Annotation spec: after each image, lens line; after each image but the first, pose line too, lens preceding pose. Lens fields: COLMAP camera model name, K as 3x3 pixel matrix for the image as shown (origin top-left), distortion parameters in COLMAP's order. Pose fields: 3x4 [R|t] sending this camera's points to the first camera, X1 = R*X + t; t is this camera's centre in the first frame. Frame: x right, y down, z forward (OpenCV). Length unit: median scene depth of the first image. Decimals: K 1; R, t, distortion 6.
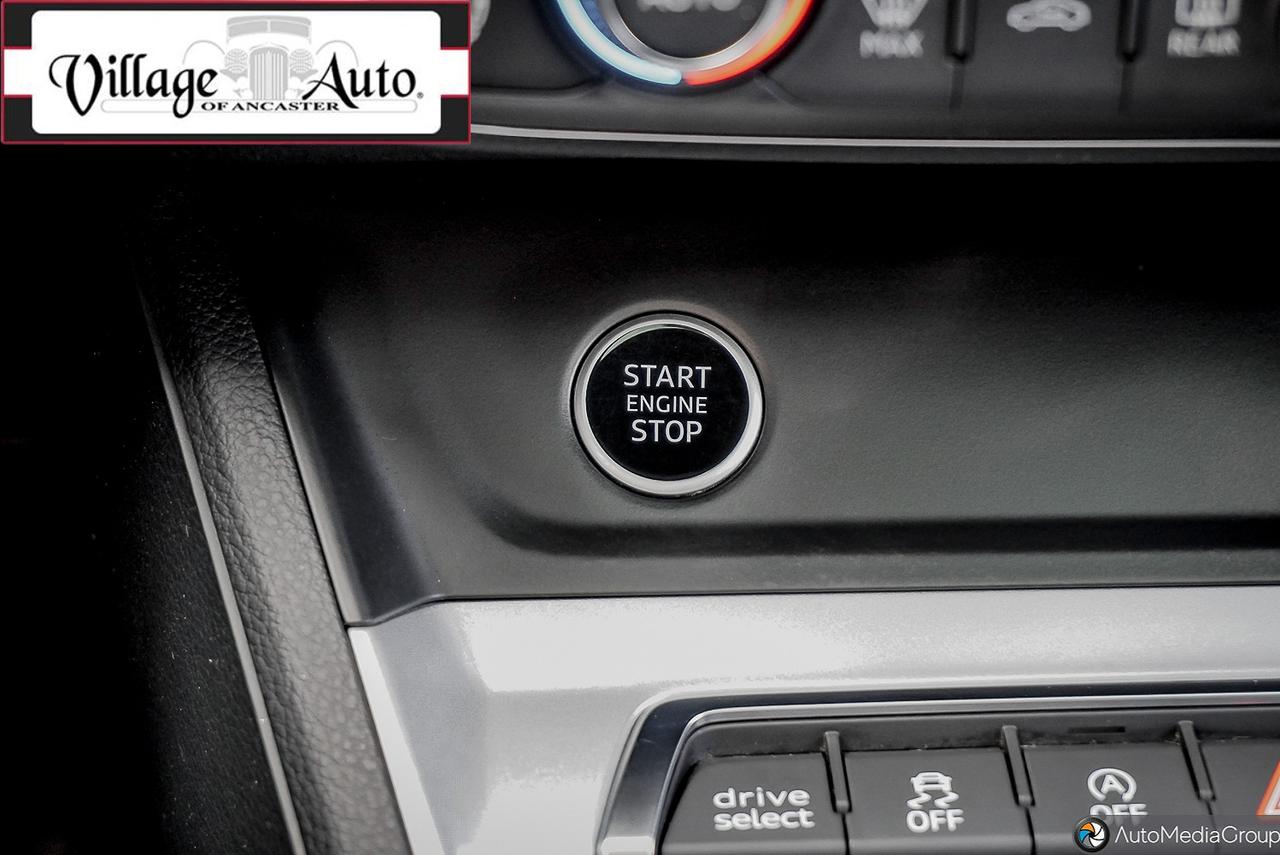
lens RADIAL K [[2774.6, 0, 636.0], [0, 2774.6, 422.7], [0, 0, 1]] dist [0.015562, 0.000000]
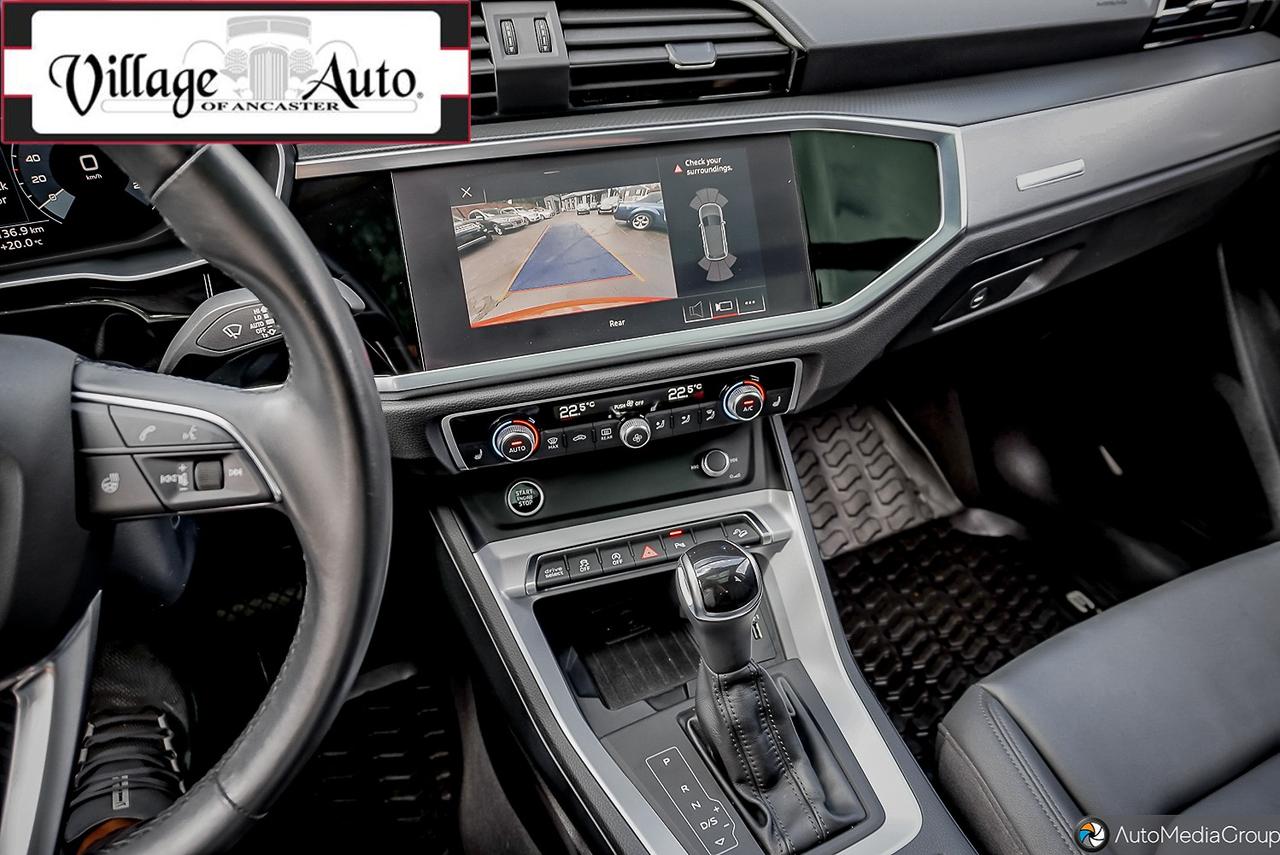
lens RADIAL K [[926.0, 0, 684.6], [0, 926.0, 432.8], [0, 0, 1]] dist [-0.044659, 0.028448]
pose [[0.975005, -0.153875, 0.160276, 0.046424], [0.138723, 0.985080, 0.101848, -0.282870], [-0.173556, -0.077068, 0.981804, -0.822482]]
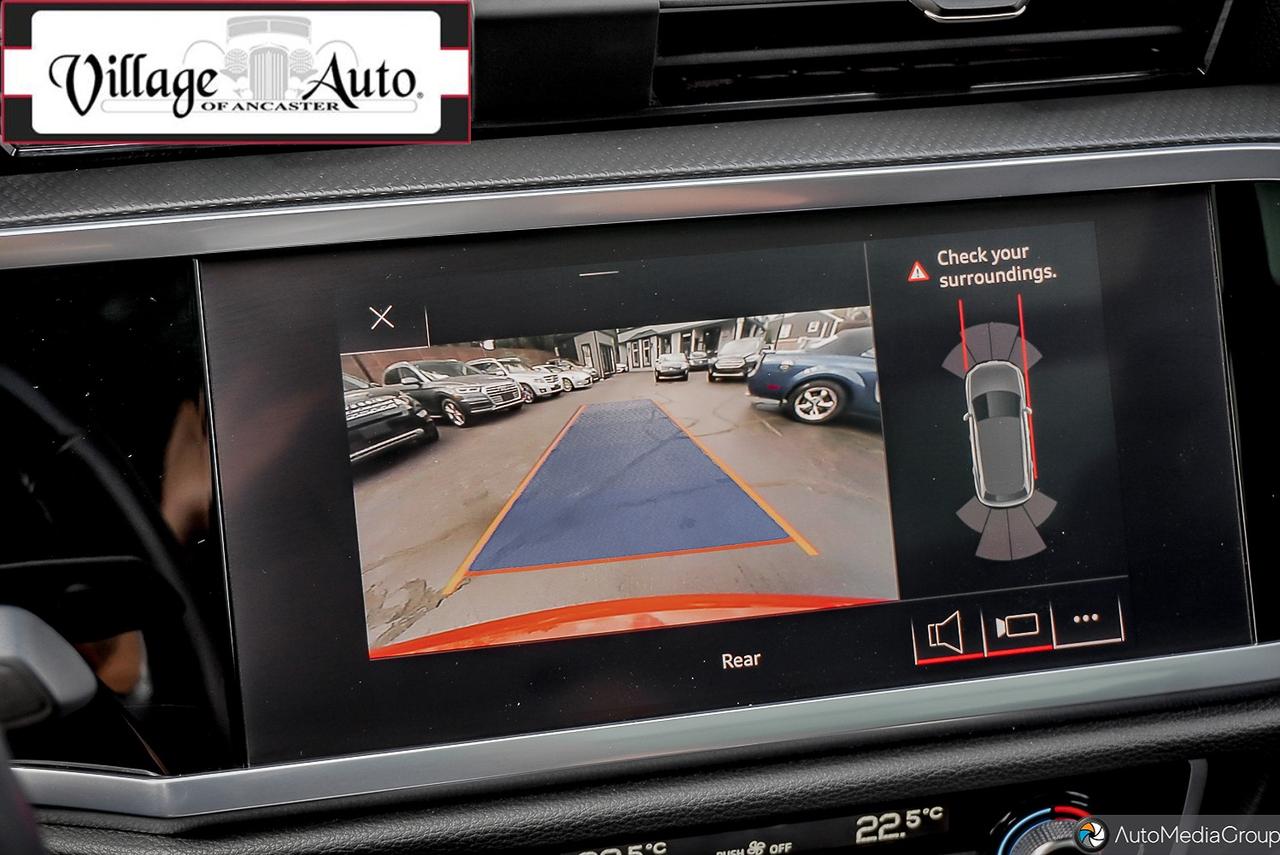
lens RADIAL K [[2001.1, 0, 632.0], [0, 2001.1, 424.9], [0, 0, 1]] dist [0.017250, 0.000000]
pose [[0.992611, -0.084739, 0.086845, 0.042713], [0.084672, 0.996399, 0.004466, -0.492324], [-0.086911, 0.002921, 0.996212, -0.550064]]
